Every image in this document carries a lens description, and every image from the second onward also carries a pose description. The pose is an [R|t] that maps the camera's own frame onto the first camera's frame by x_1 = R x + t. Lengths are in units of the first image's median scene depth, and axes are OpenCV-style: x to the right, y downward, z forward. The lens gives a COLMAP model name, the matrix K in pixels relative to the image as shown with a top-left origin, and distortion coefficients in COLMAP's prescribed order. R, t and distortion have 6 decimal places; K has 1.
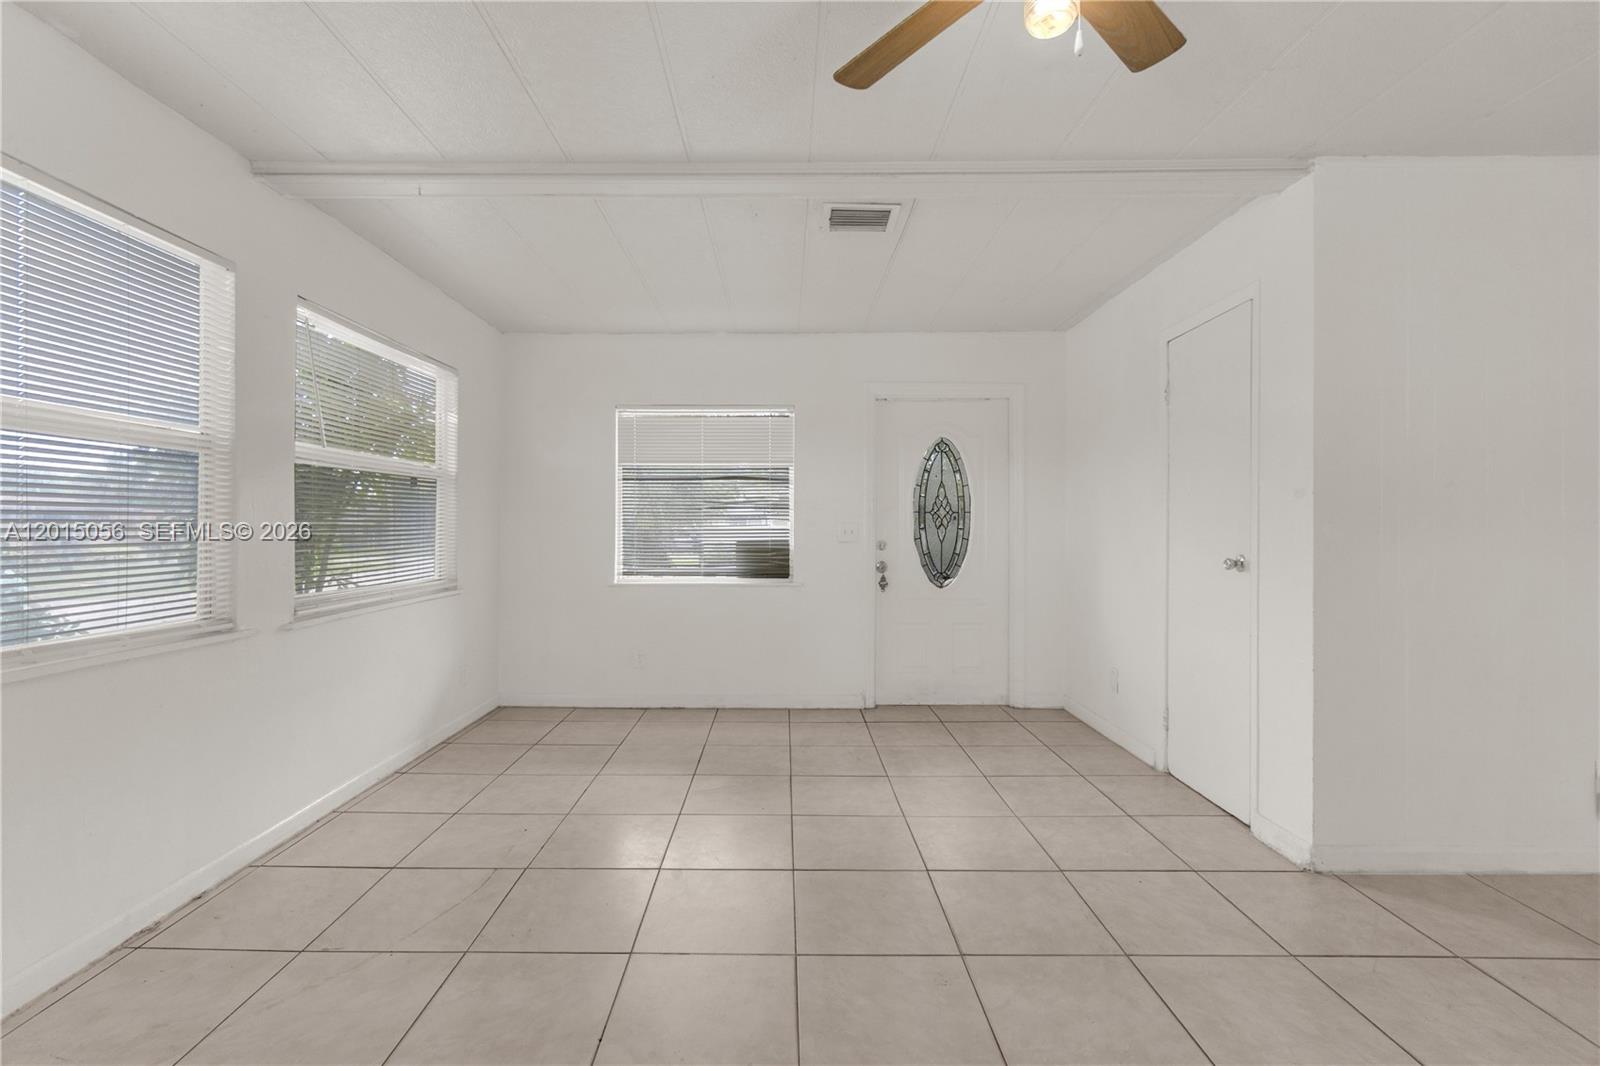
lens RADIAL K [[692.5, 0, 784.8], [0, 692.5, 520.2], [0, 0, 1]] dist [-0.003510, 0.000179]
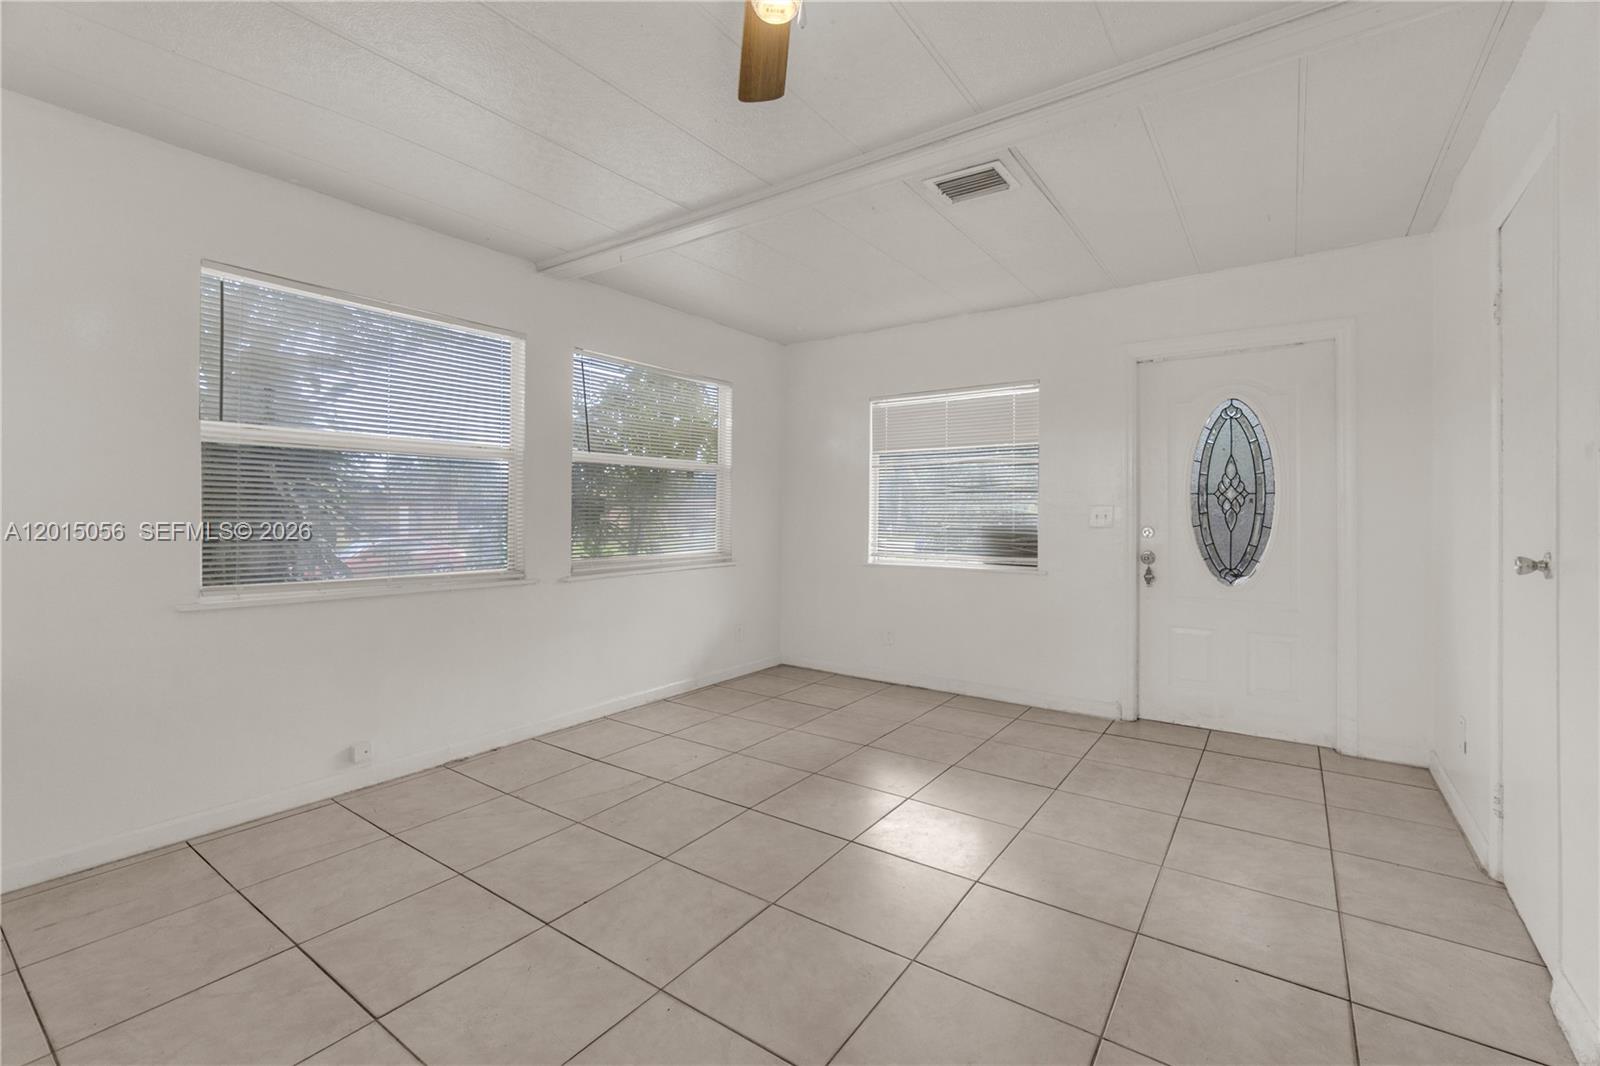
lens RADIAL K [[695.3, 0, 801.9], [0, 695.3, 500.6], [0, 0, 1]] dist [0.000809, 0.000419]
pose [[0.819769, -0.008887, -0.572626, 0.331825], [0.004139, 0.999945, -0.009594, 0.004305], [0.572680, 0.005495, 0.819761, 0.063308]]
